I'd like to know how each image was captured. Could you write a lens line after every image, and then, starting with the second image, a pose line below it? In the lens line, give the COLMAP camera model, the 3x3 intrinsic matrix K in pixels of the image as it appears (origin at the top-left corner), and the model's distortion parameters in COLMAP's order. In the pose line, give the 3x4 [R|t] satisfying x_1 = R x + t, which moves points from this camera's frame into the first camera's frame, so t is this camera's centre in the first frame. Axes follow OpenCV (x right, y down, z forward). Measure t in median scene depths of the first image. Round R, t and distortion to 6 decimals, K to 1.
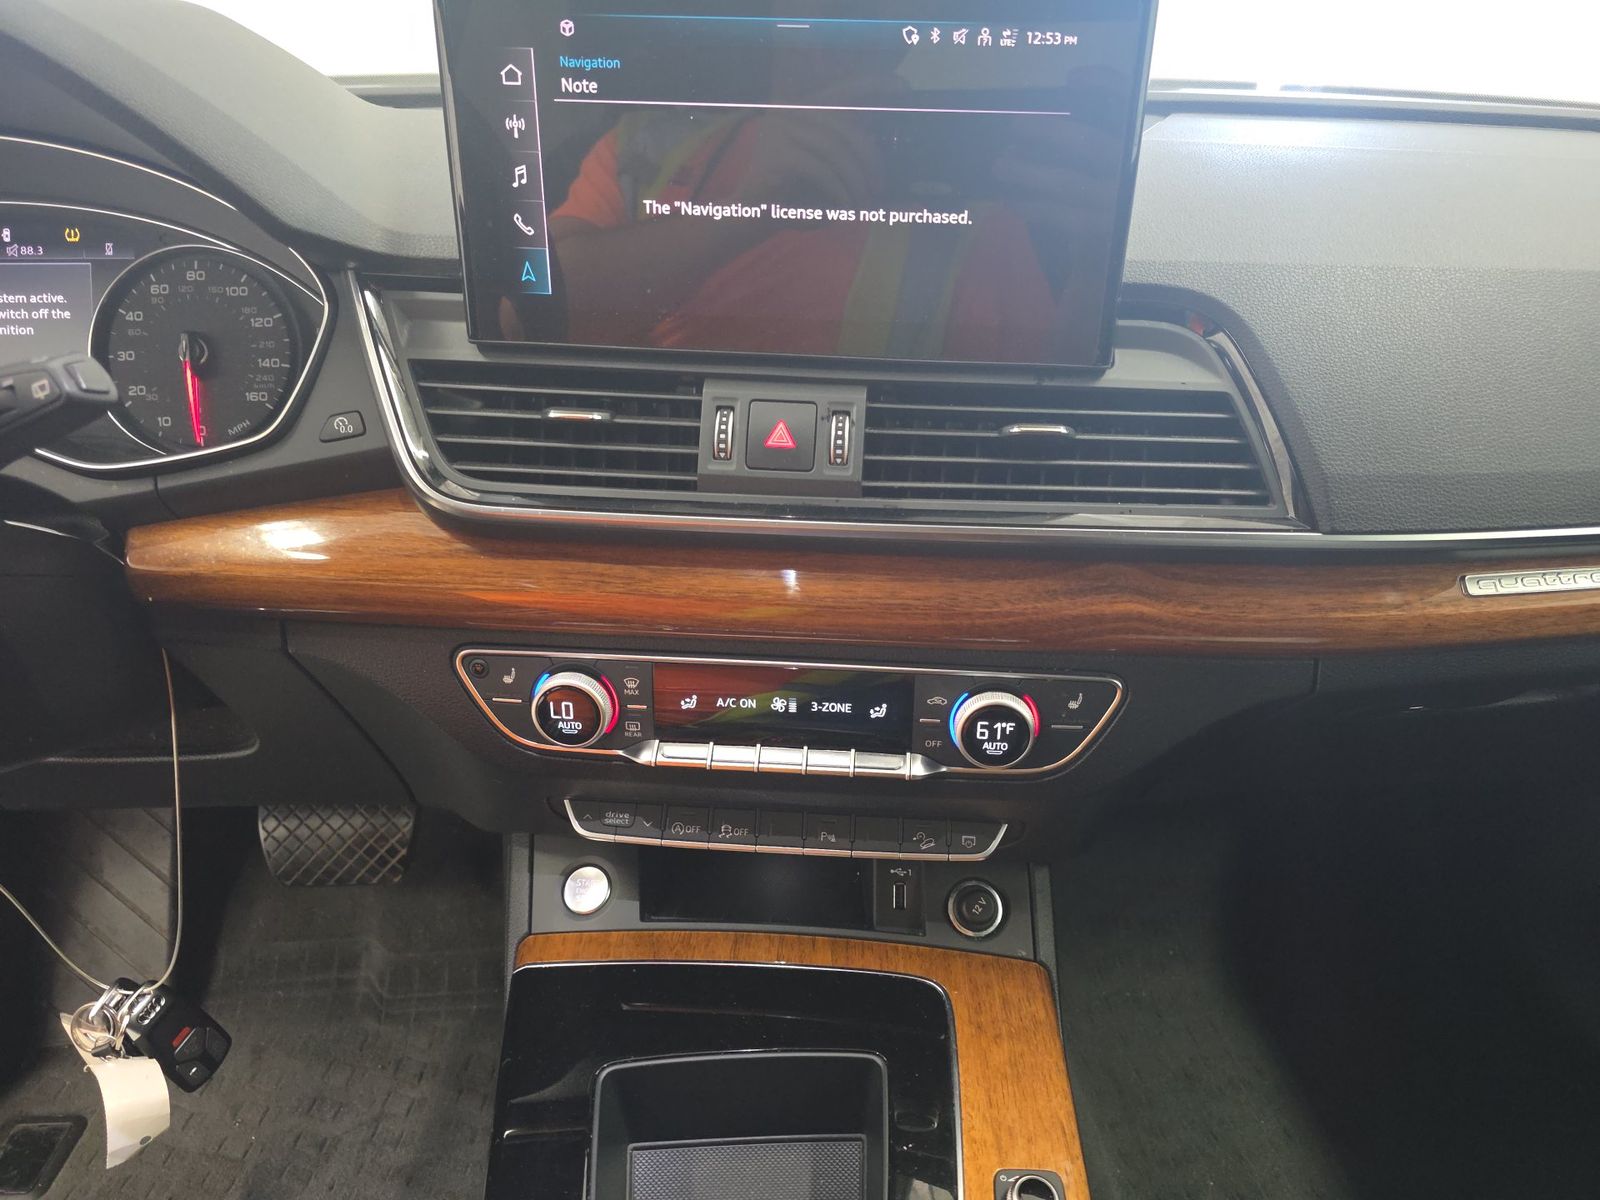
lens RADIAL K [[1099.3, 0, 805.7], [0, 1099.3, 593.9], [0, 0, 1]] dist [0.015458, -0.020483]
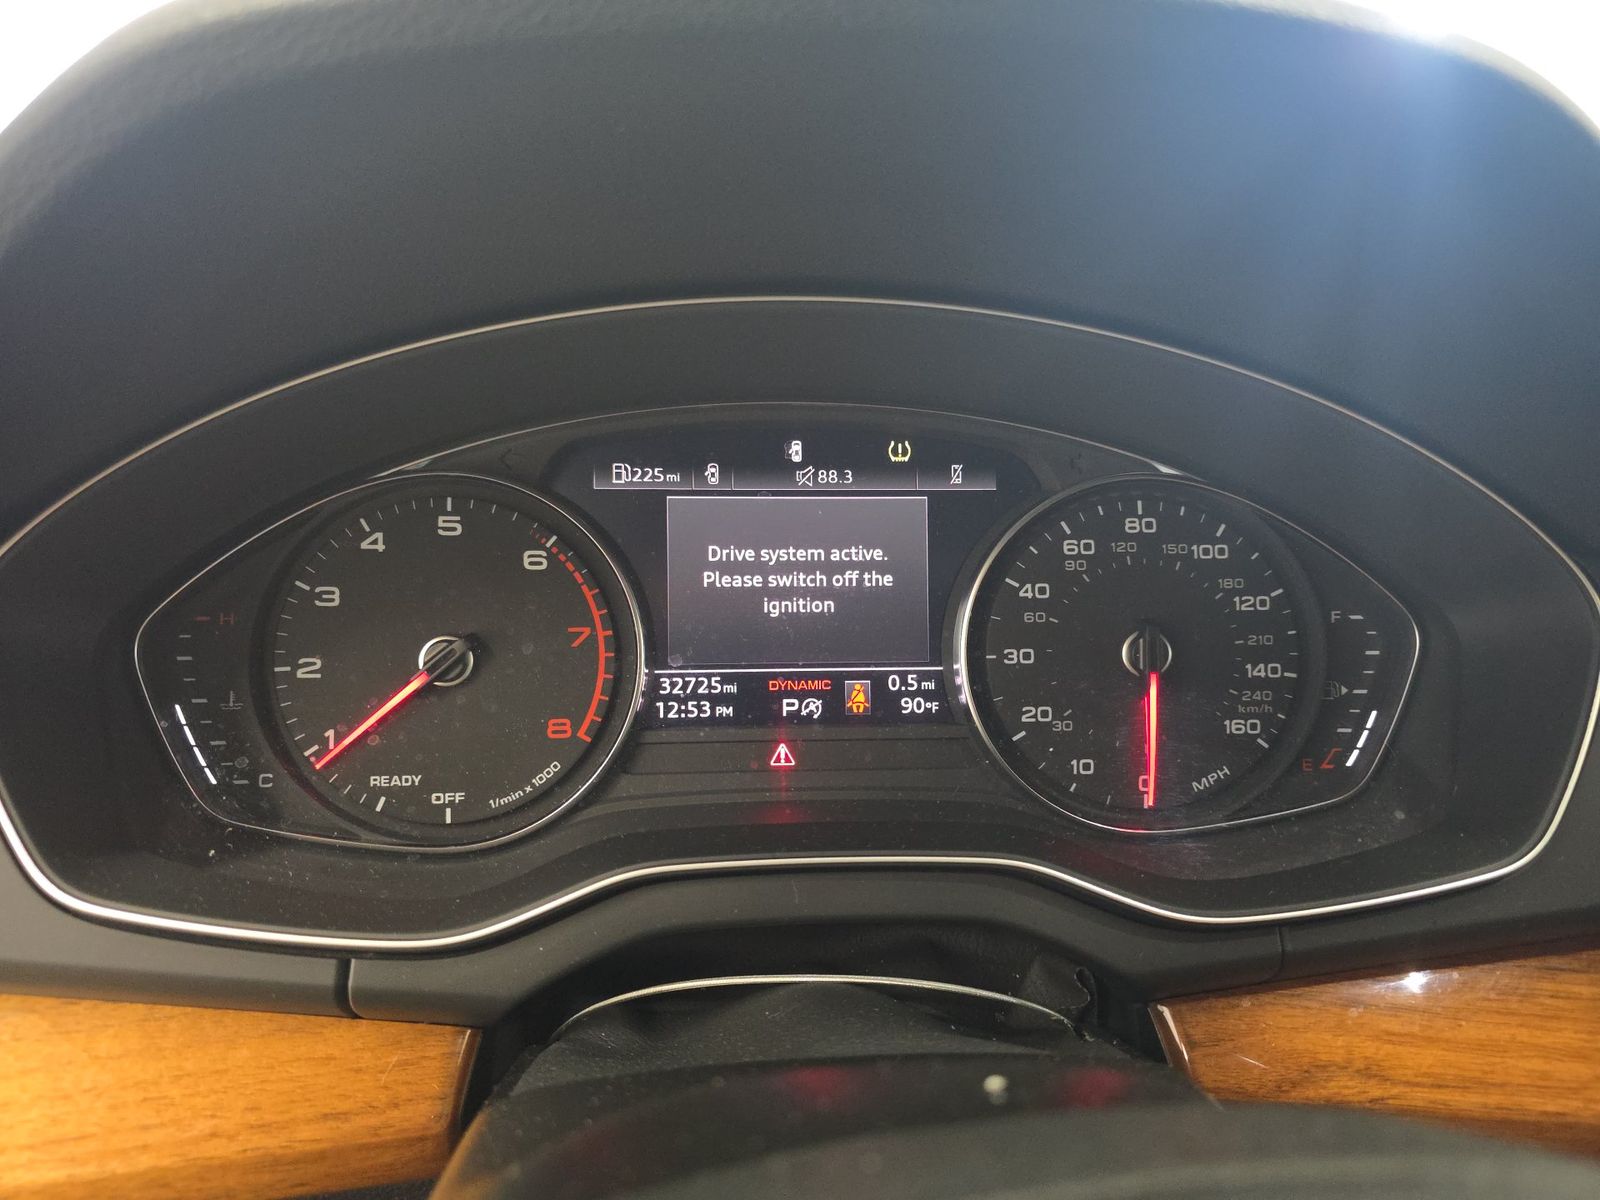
lens RADIAL K [[1099.3, 0, 800.8], [0, 1099.3, 611.9], [0, 0, 1]] dist [0.015458, -0.020483]
pose [[0.999864, 0.005700, 0.015492, -0.745046], [-0.004612, 0.997577, -0.069417, -0.198032], [-0.015850, 0.069336, 0.997467, 0.404369]]
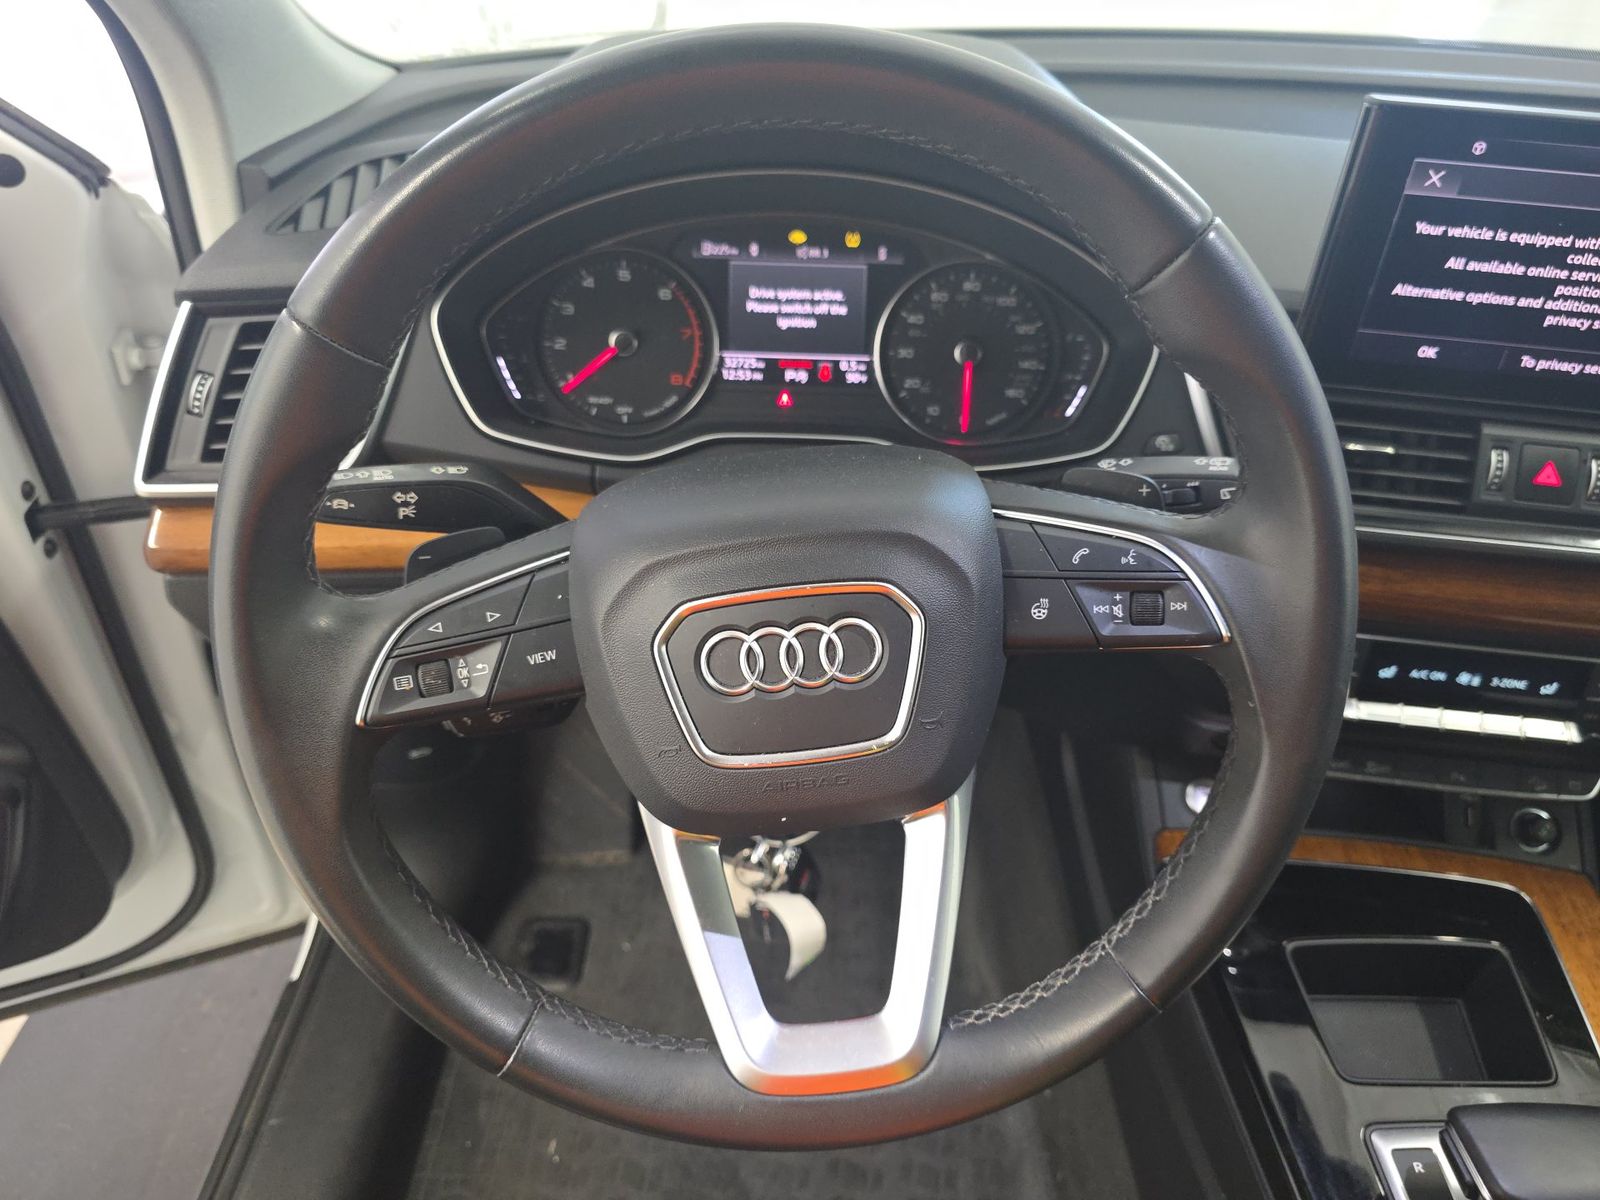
lens RADIAL K [[1099.3, 0, 808.9], [0, 1099.3, 631.7], [0, 0, 1]] dist [0.015458, -0.020483]
pose [[0.998170, 0.051738, -0.031300, -0.668060], [-0.044821, 0.980495, 0.191366, -0.143688], [0.040590, -0.189613, 0.981019, -0.223787]]
